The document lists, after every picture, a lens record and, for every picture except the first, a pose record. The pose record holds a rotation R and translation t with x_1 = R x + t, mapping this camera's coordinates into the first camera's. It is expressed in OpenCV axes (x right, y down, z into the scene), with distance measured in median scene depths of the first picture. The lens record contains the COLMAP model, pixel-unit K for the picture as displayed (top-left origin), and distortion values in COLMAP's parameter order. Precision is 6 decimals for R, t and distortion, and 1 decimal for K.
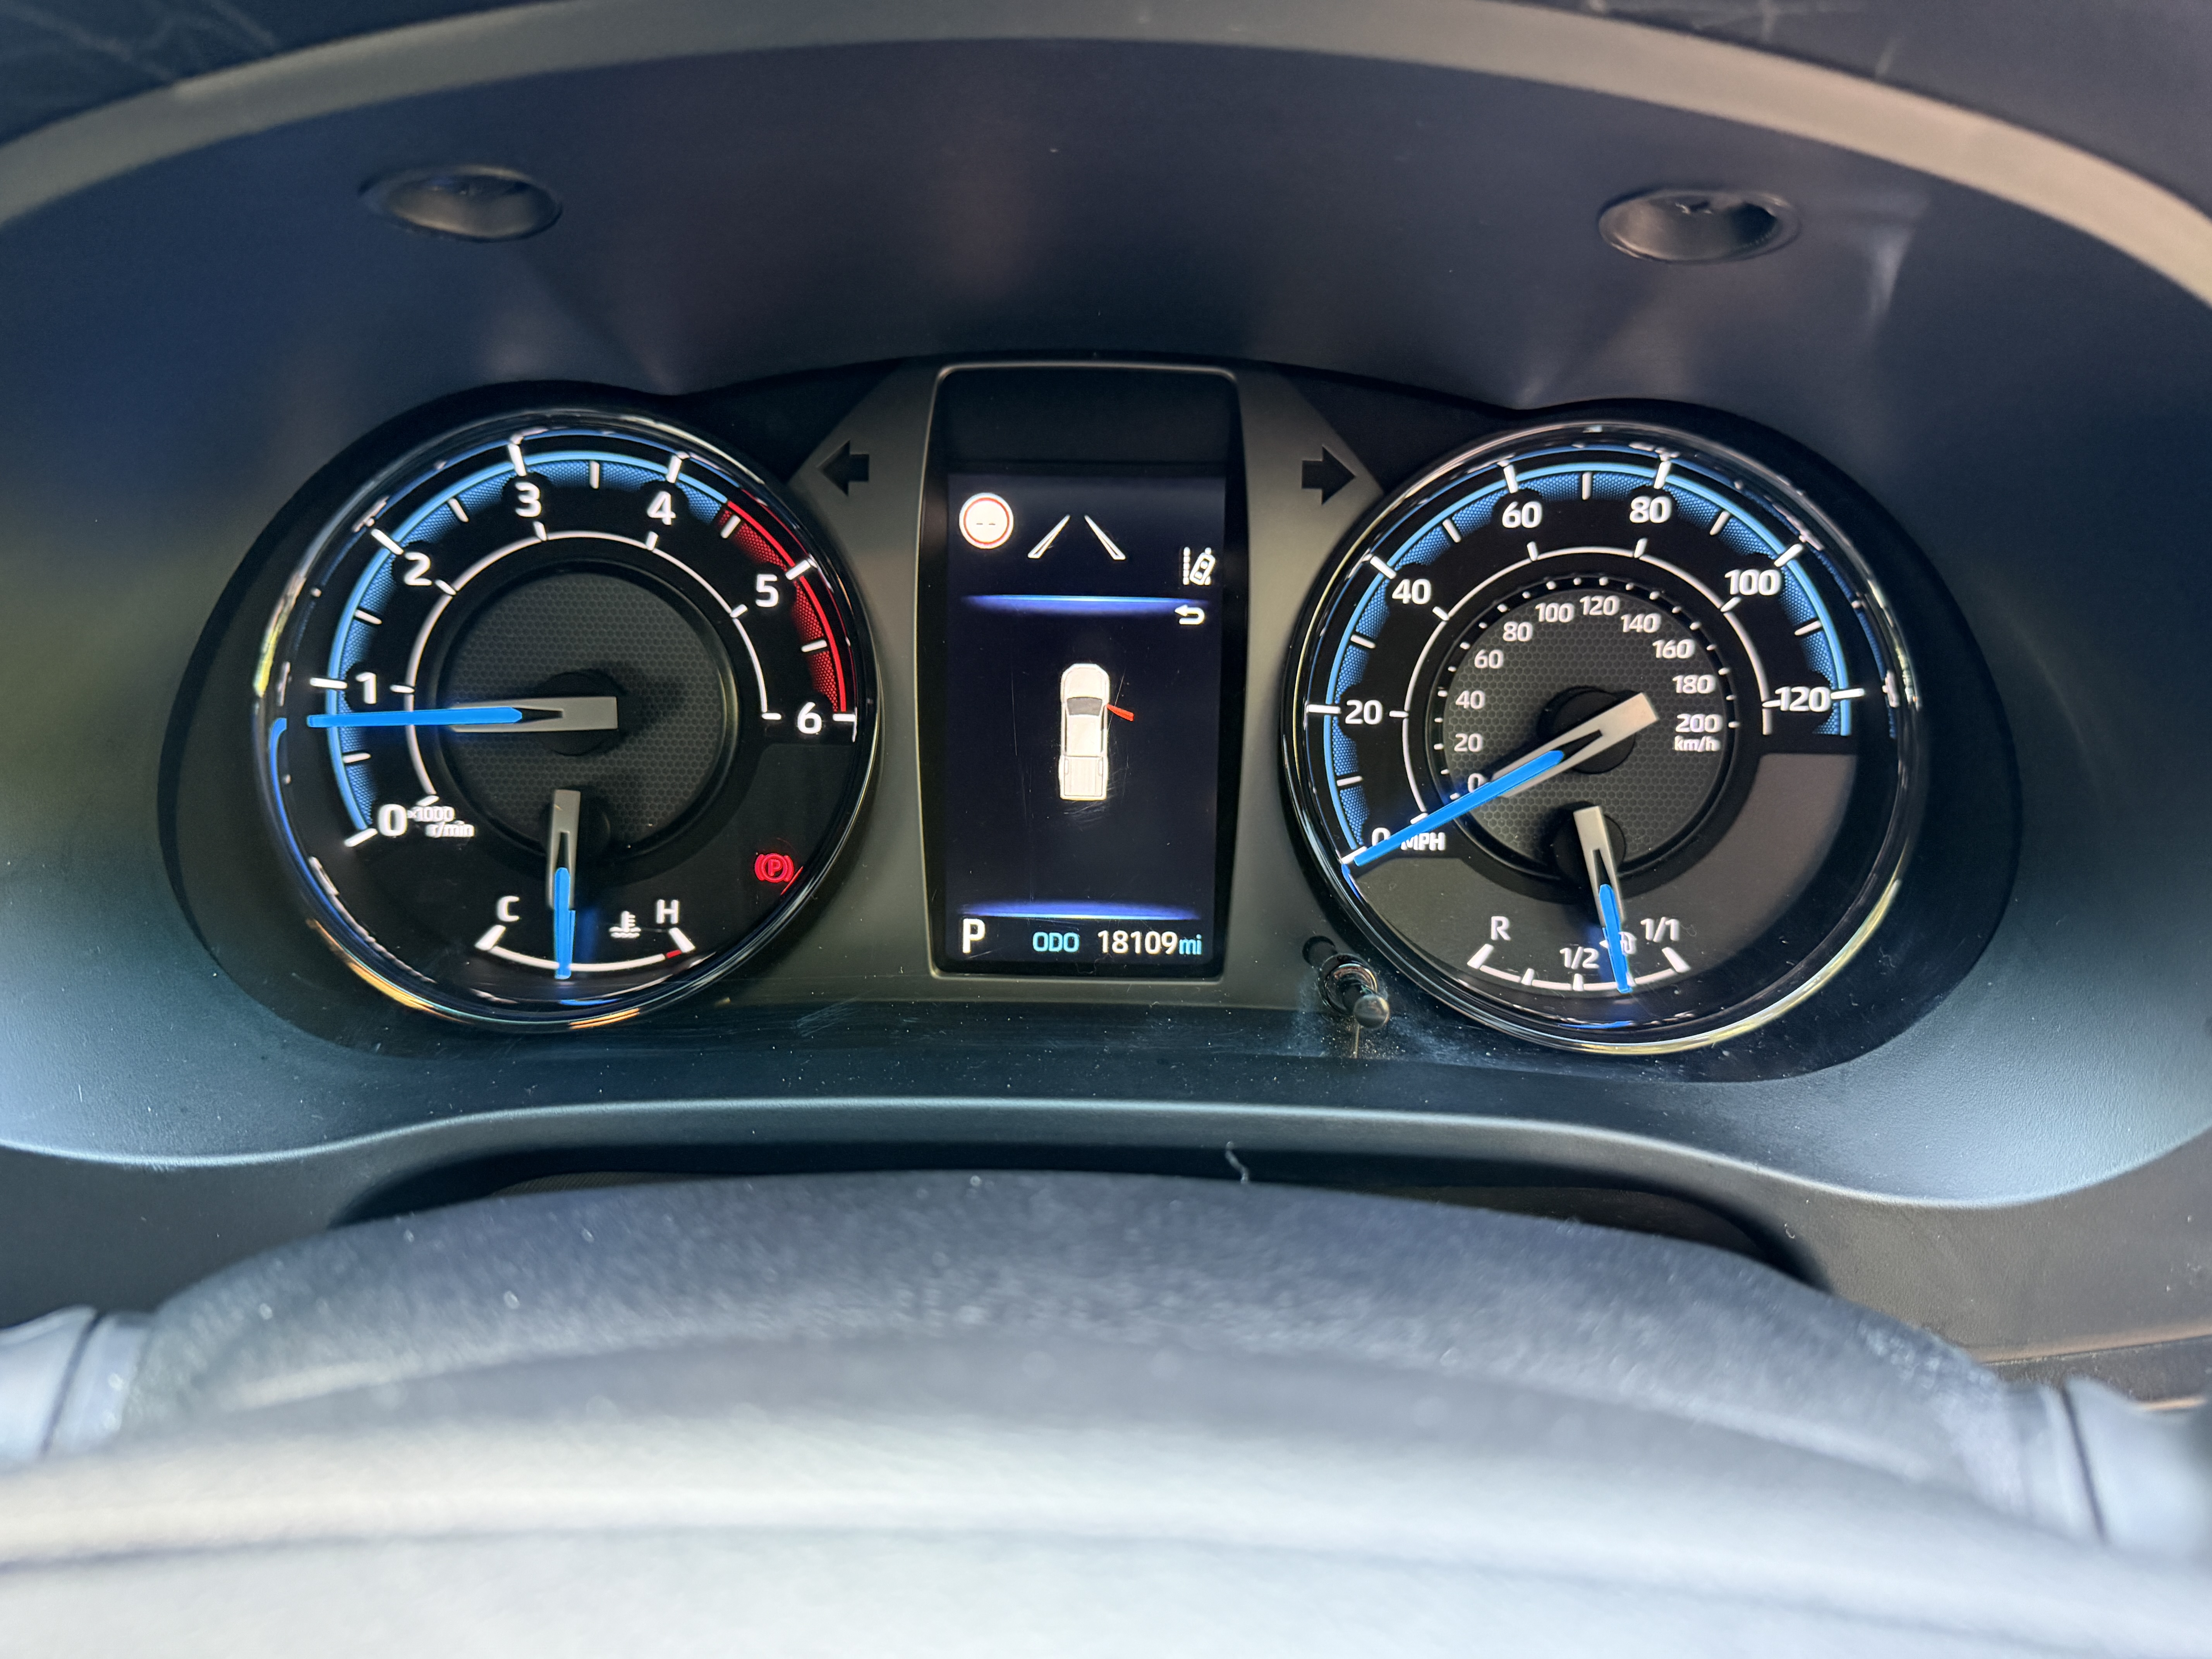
lens RADIAL K [[1638.7, 0, 1113.6], [0, 1638.7, 831.9], [0, 0, 1]] dist [0.029753, -0.063113]
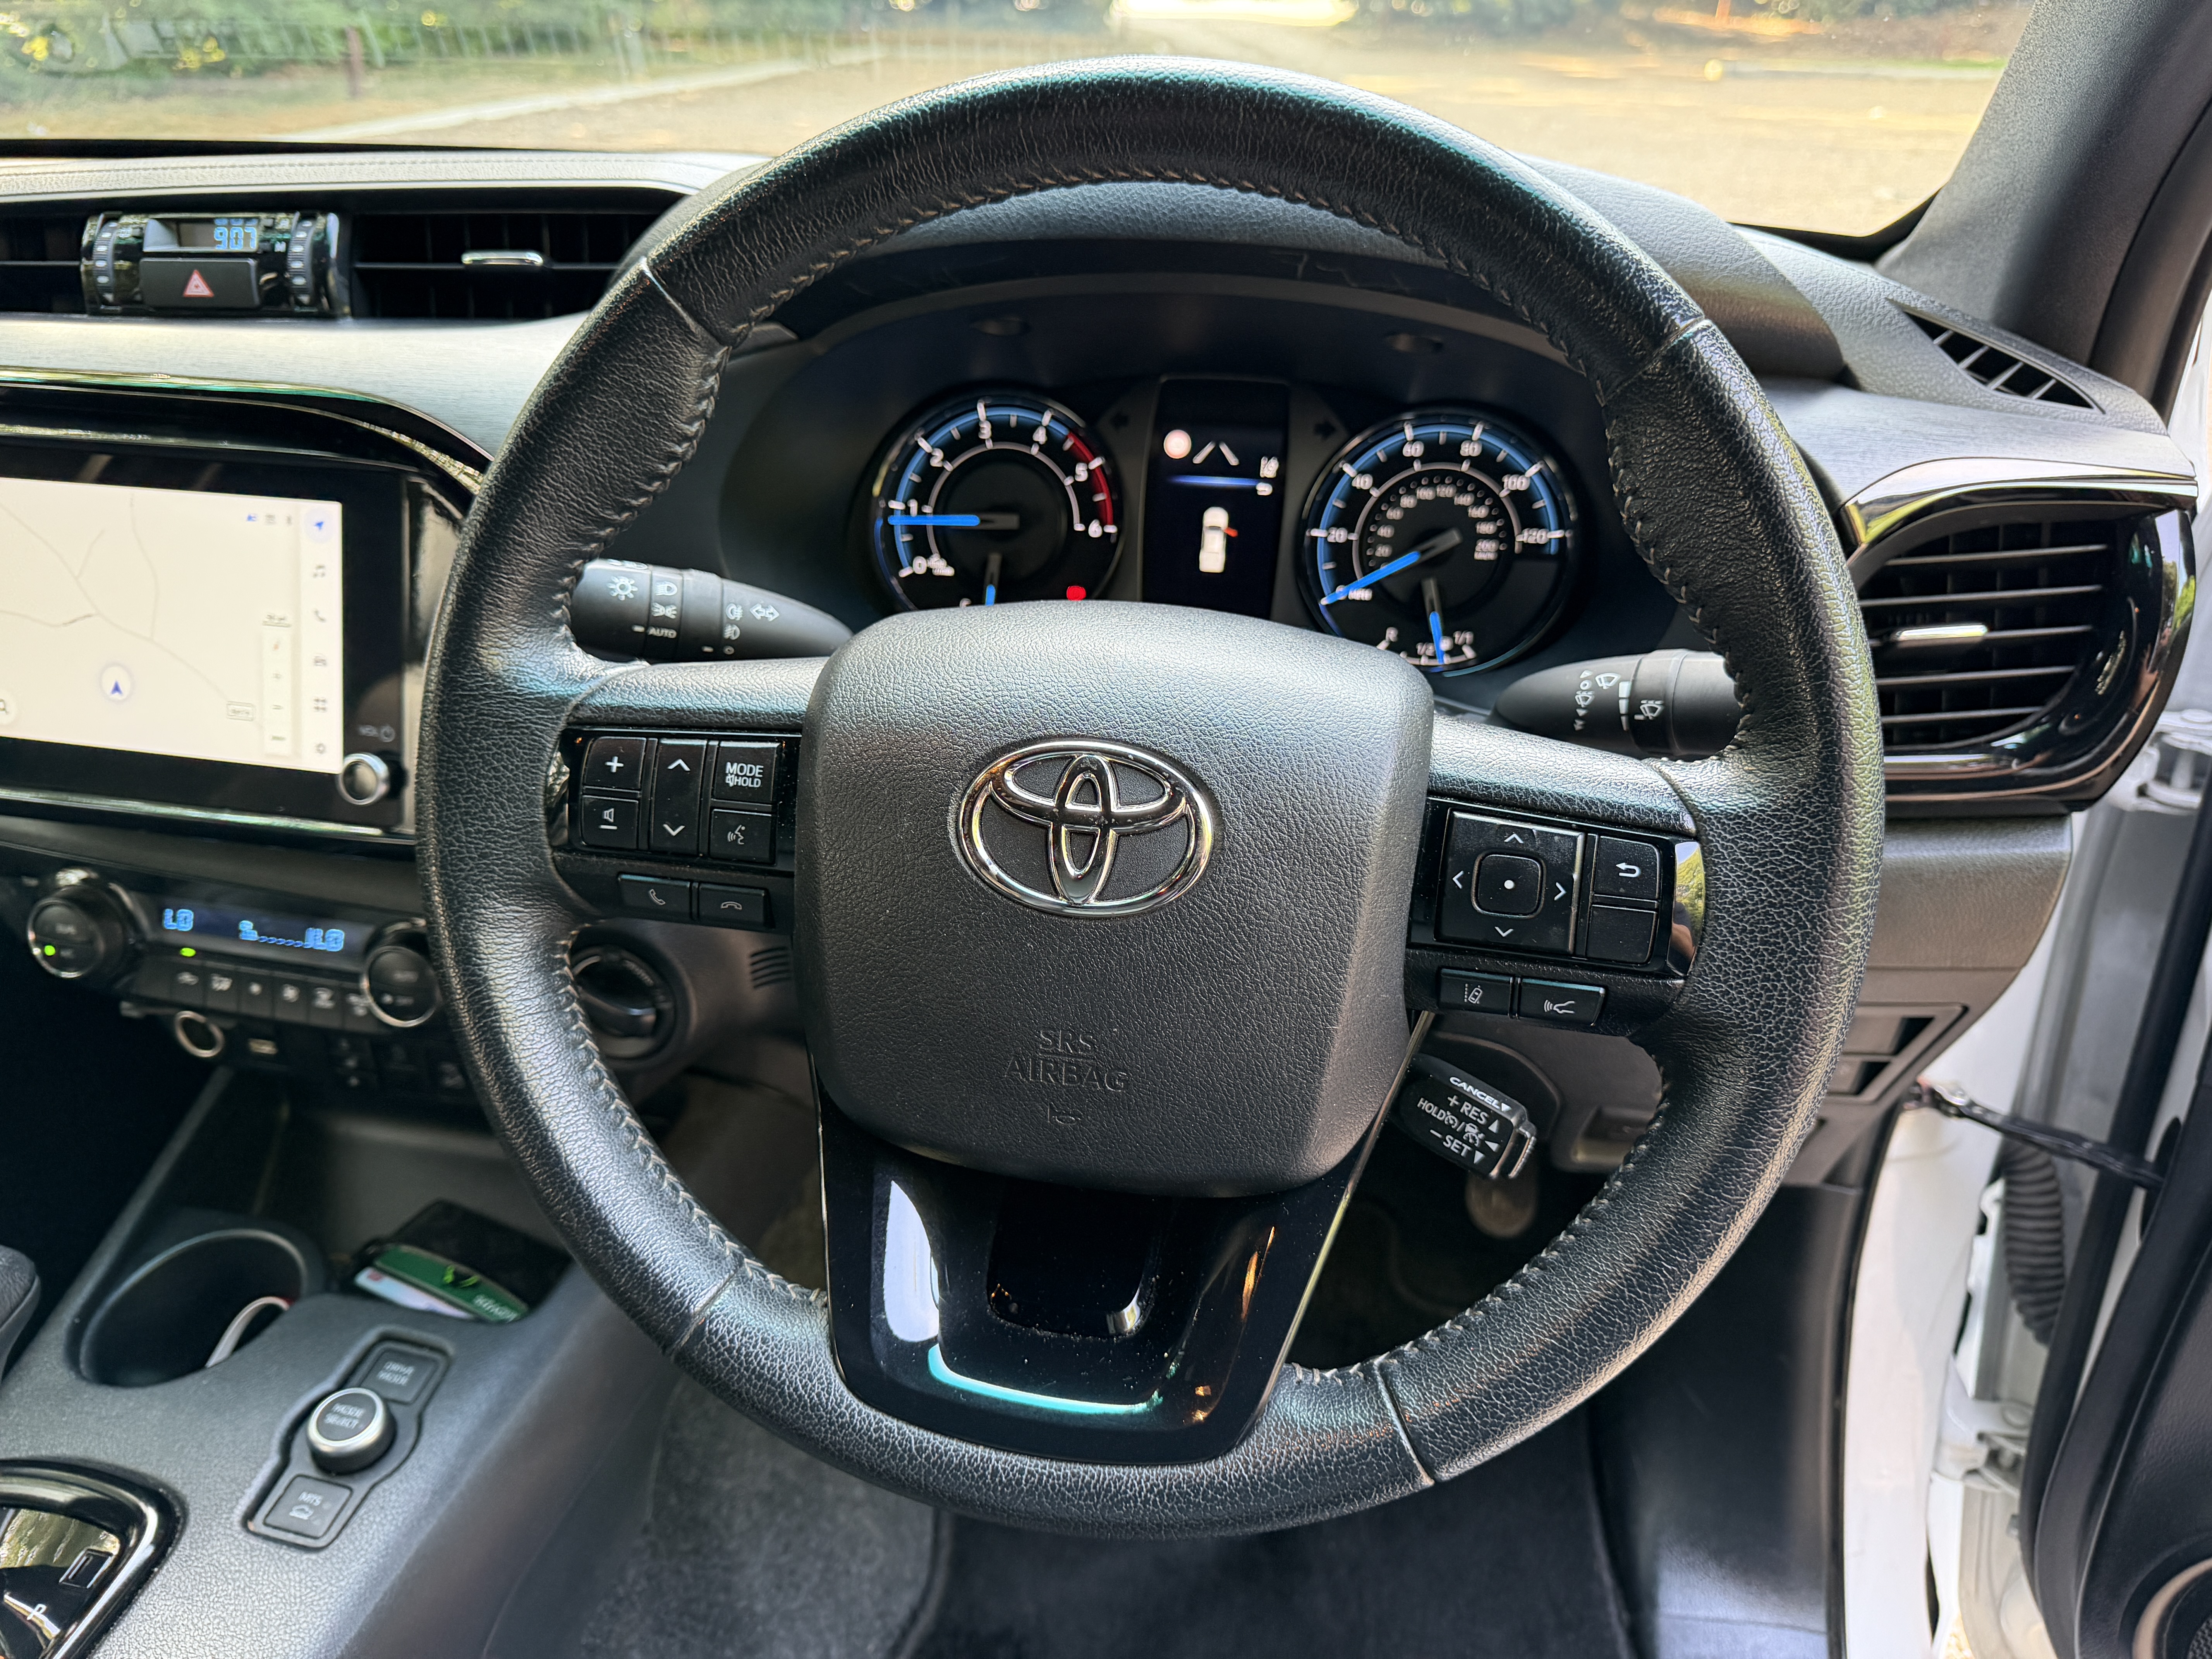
lens RADIAL K [[1638.7, 0, 1121.6], [0, 1638.7, 837.8], [0, 0, 1]] dist [0.029753, -0.063113]
pose [[0.986788, 0.067040, -0.147497, 0.222181], [-0.061983, 0.997329, 0.038627, 0.275404], [0.149693, -0.028974, 0.988308, -1.297427]]
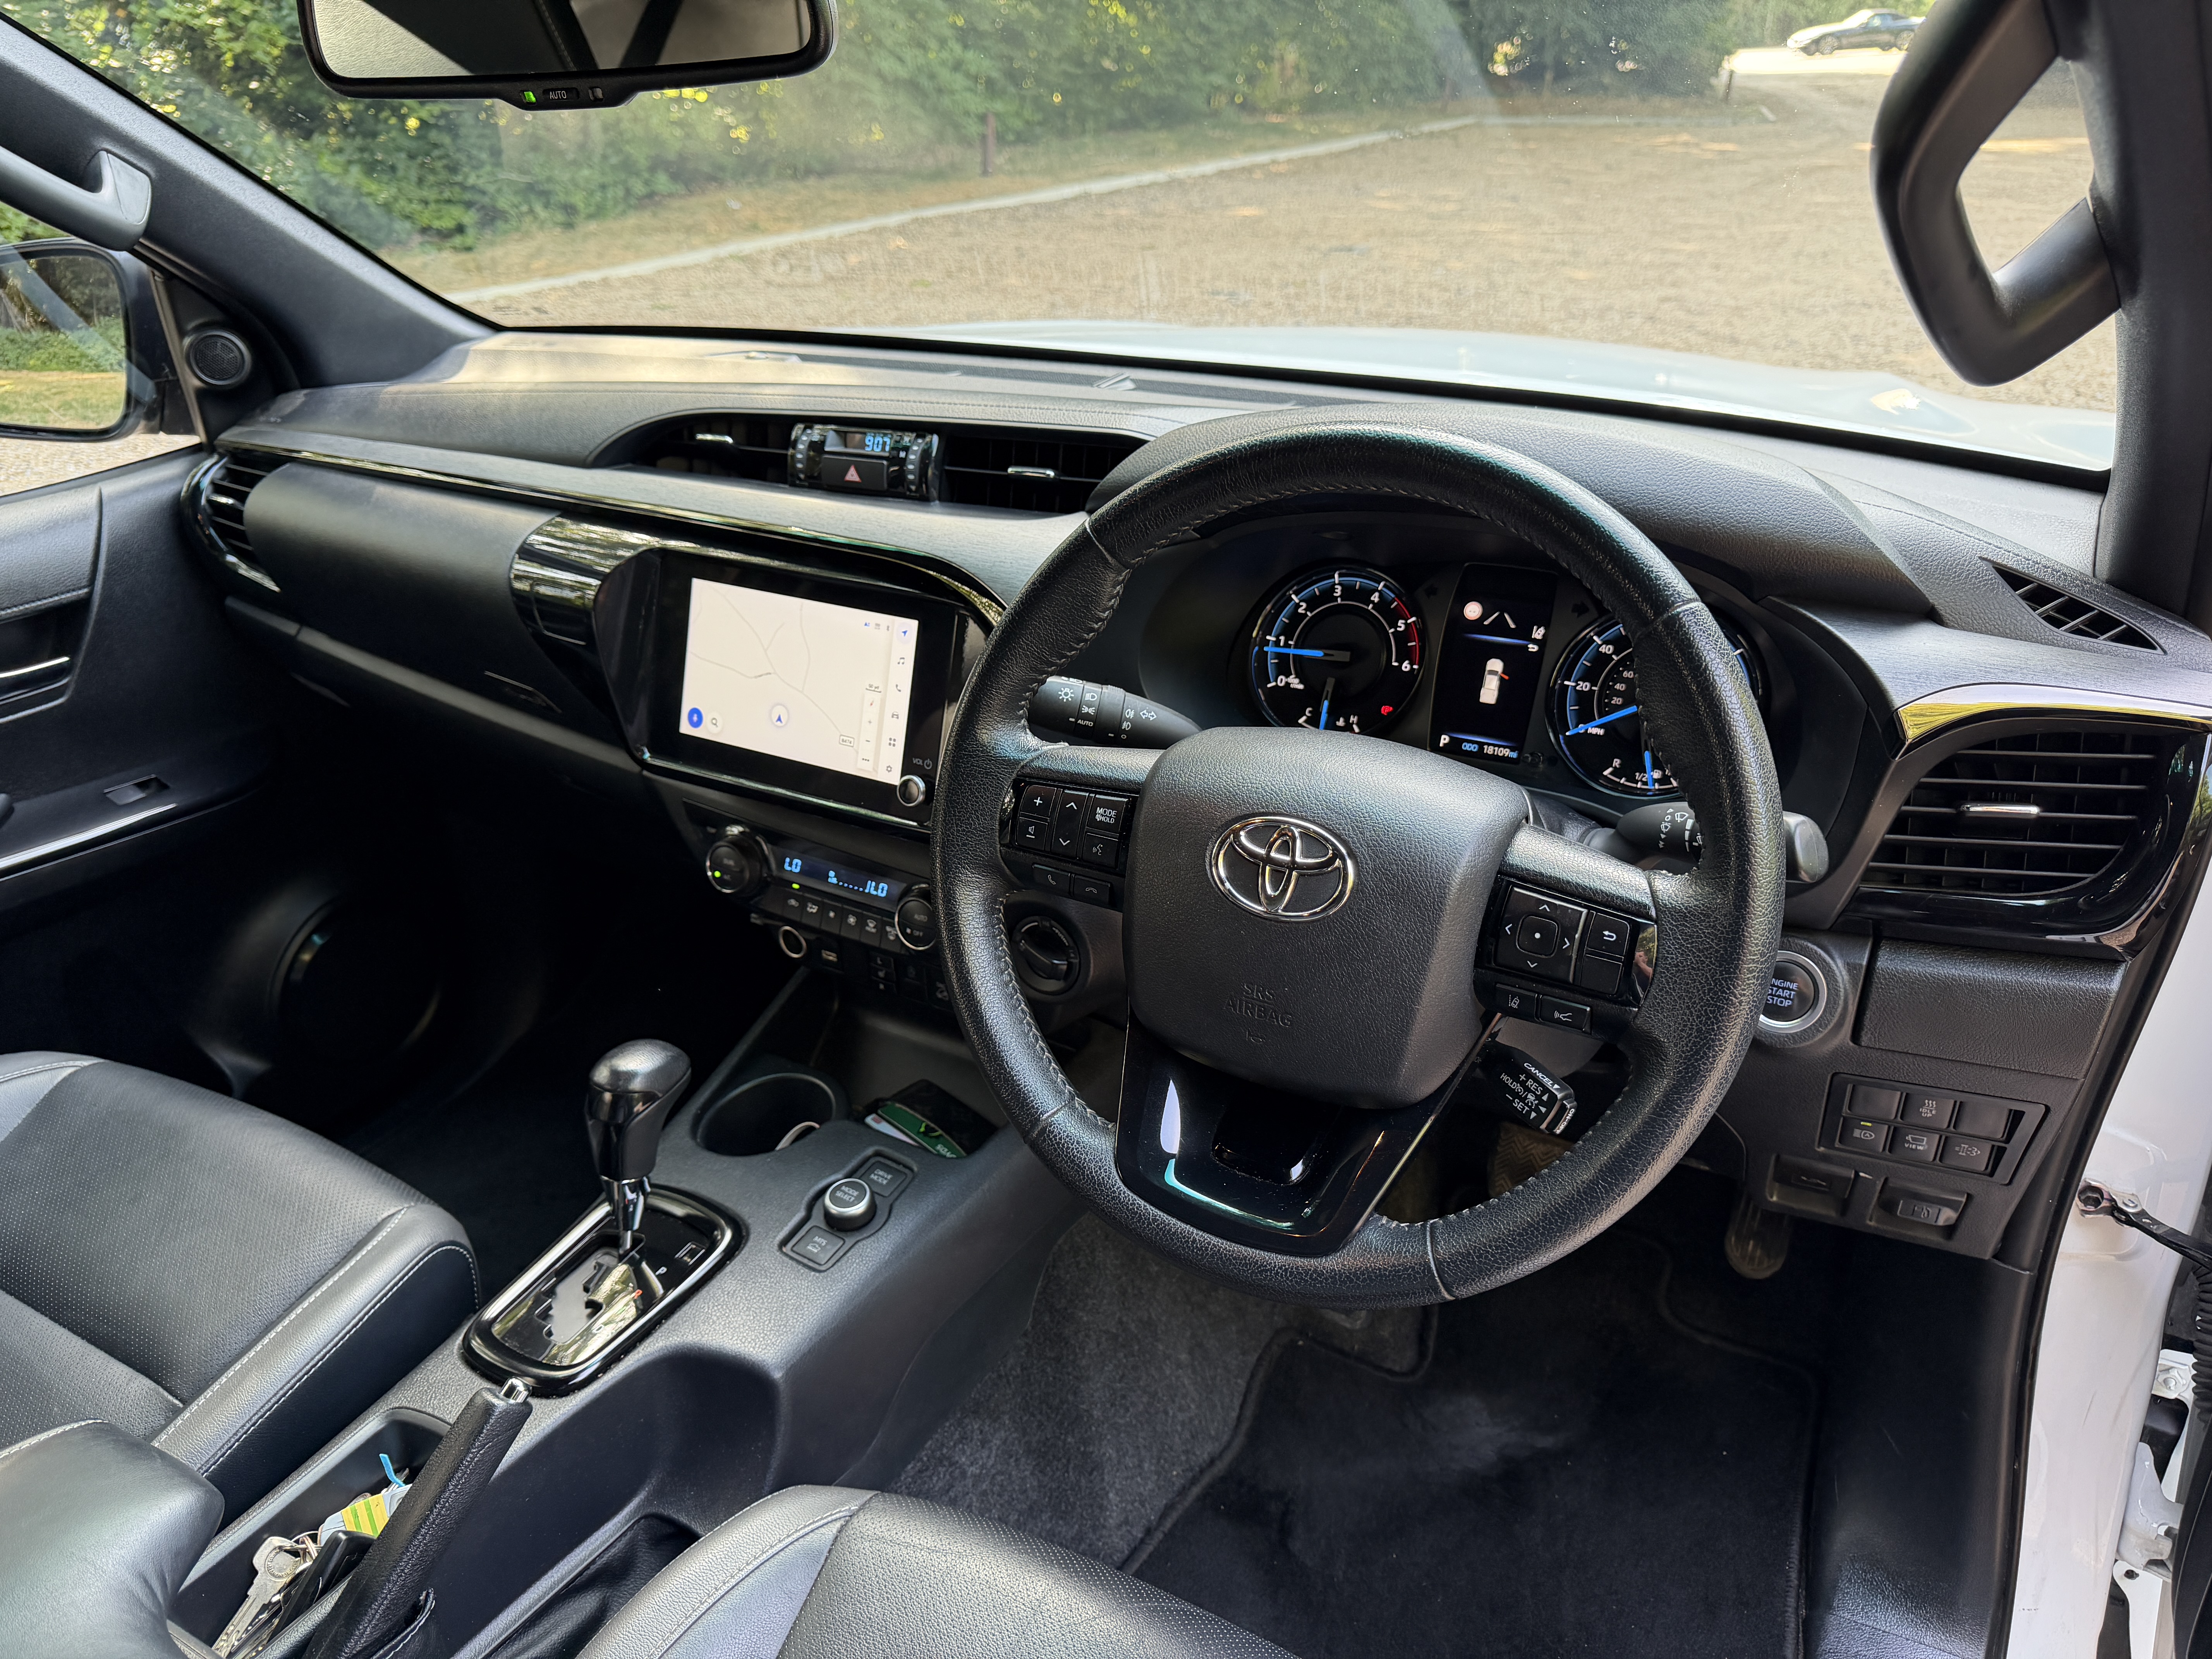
lens RADIAL K [[1638.7, 0, 1093.3], [0, 1638.7, 831.0], [0, 0, 1]] dist [0.029753, -0.063113]
pose [[0.874358, 0.172497, -0.453589, 0.800817], [-0.170283, 0.984317, 0.046084, 0.207785], [0.454425, 0.036945, 0.890019, -2.154118]]
